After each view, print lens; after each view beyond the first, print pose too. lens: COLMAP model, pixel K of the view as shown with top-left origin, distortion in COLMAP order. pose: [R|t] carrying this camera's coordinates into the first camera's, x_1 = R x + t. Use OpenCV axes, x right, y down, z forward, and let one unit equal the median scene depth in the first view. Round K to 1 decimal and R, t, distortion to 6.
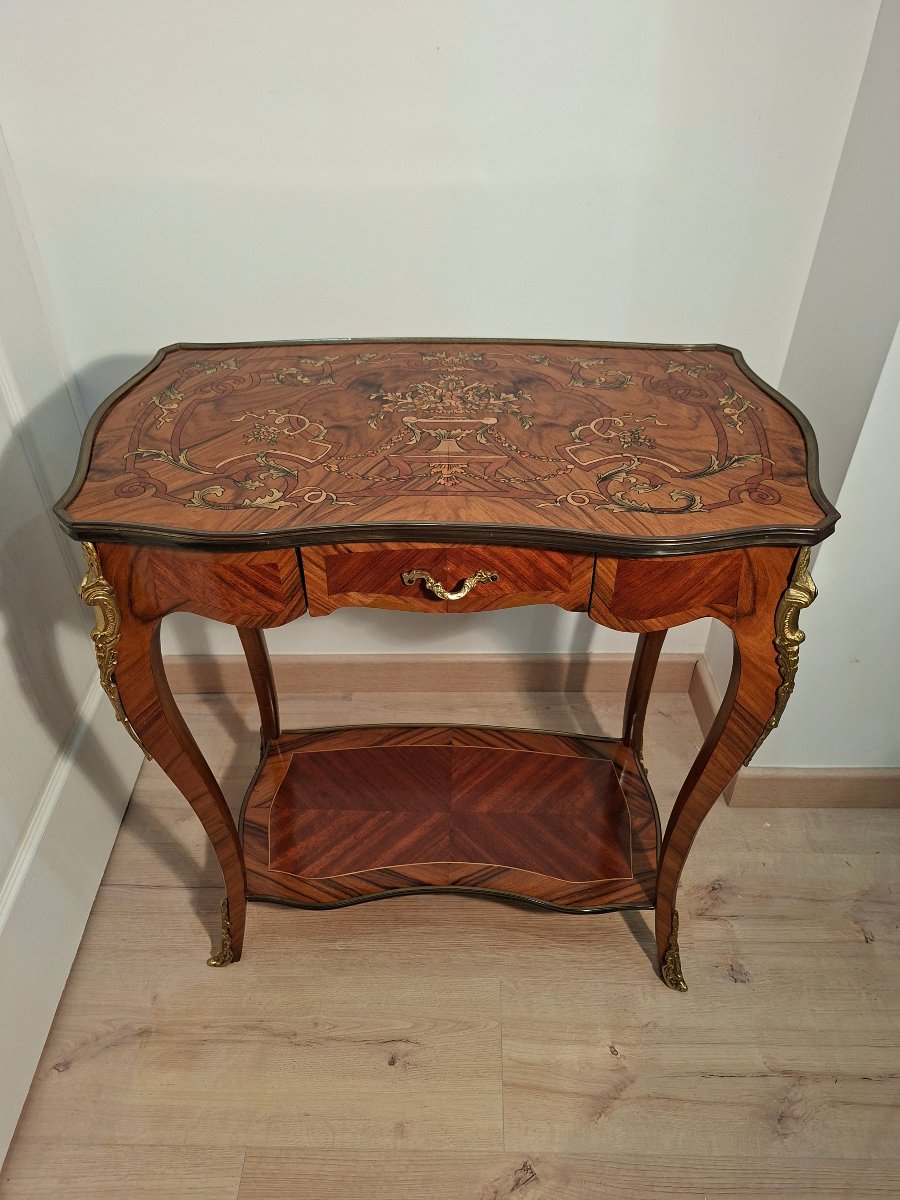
lens RADIAL K [[827.5, 0, 465.3], [0, 827.5, 617.4], [0, 0, 1]] dist [0.100202, -0.200422]
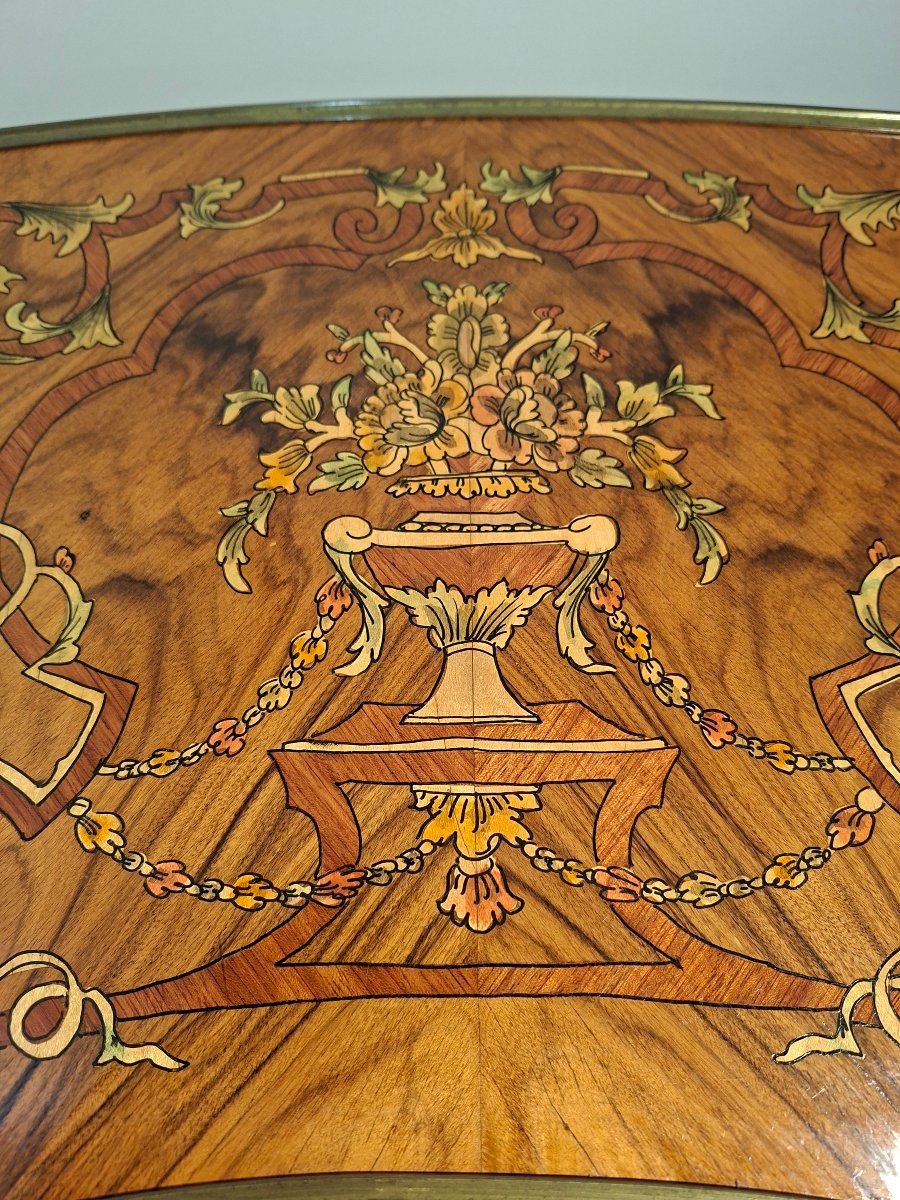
lens RADIAL K [[827.5, 0, 465.3], [0, 827.5, 617.4], [0, 0, 1]] dist [0.100202, -0.200422]
pose [[0.999783, -0.020832, -0.000713, -0.021404], [0.018701, 0.881353, 0.472088, -0.367185], [-0.009206, -0.471999, 0.881551, 0.708792]]
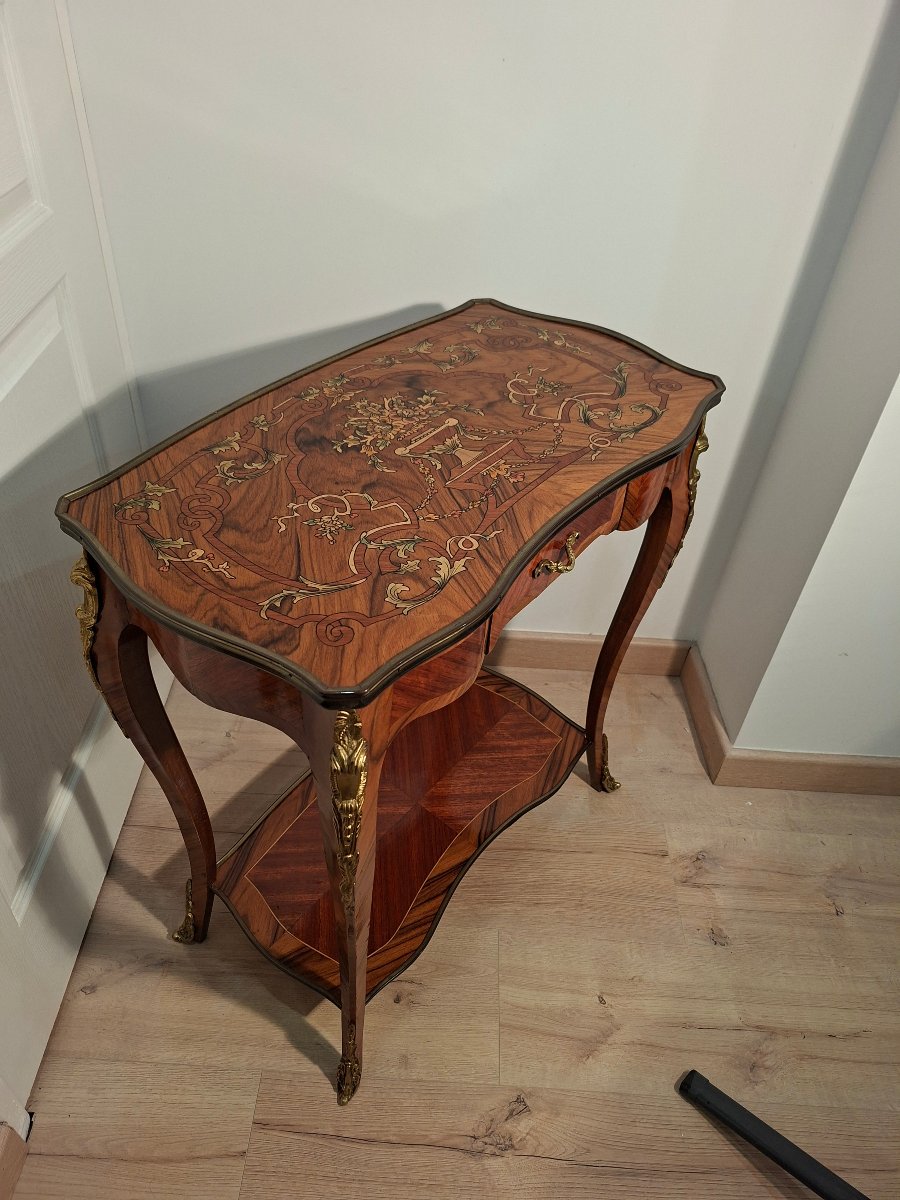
lens RADIAL K [[822.3, 0, 446.4], [0, 822.3, 593.3], [0, 0, 1]] dist [0.104502, -0.161521]
pose [[0.615325, -0.504186, 0.605947, -0.738186], [0.483954, 0.848403, 0.214480, -0.284192], [-0.622225, 0.161275, 0.766046, 0.230304]]
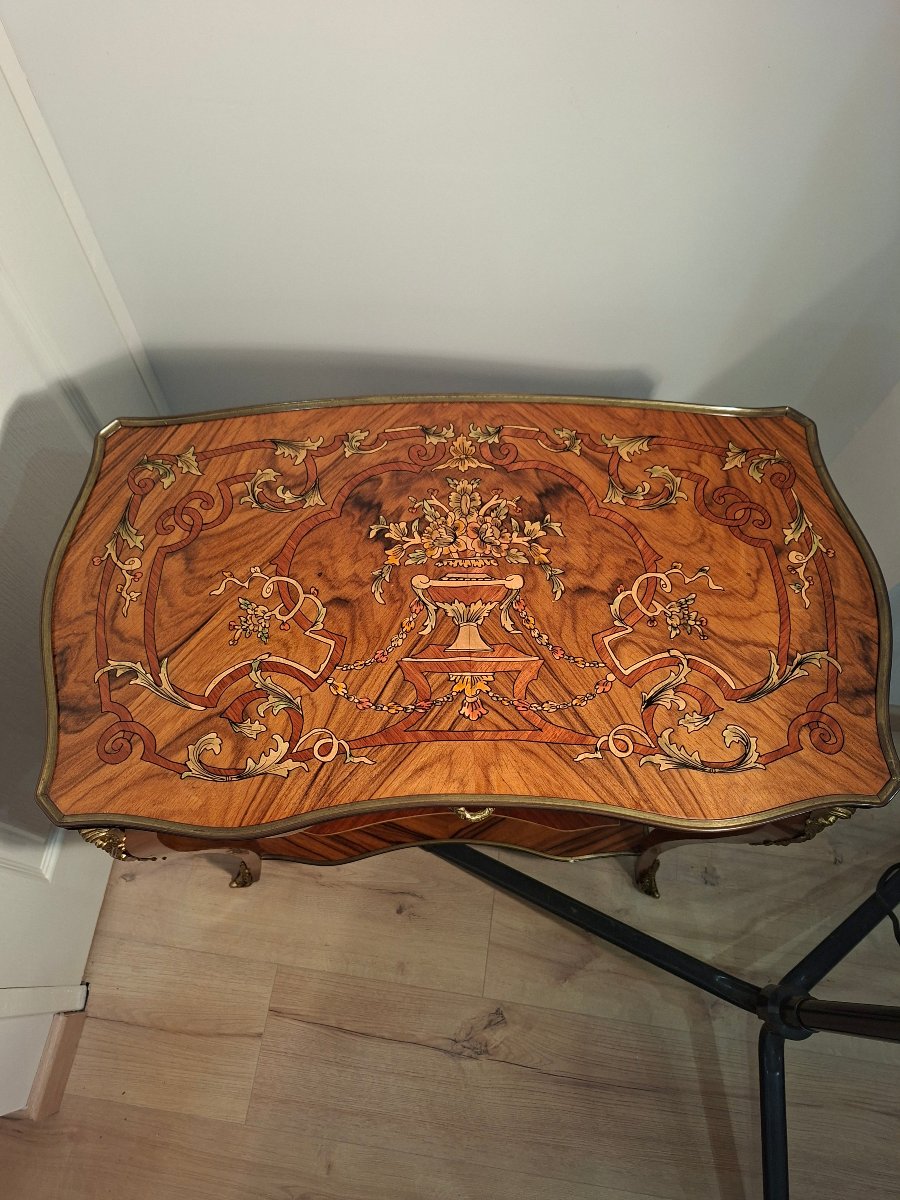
lens RADIAL K [[822.3, 0, 446.4], [0, 822.3, 593.3], [0, 0, 1]] dist [0.104502, -0.161521]
pose [[0.999450, -0.020498, 0.026055, -0.063427], [0.007436, 0.904533, 0.426340, -0.594503], [-0.032307, -0.425912, 0.904188, 0.237375]]
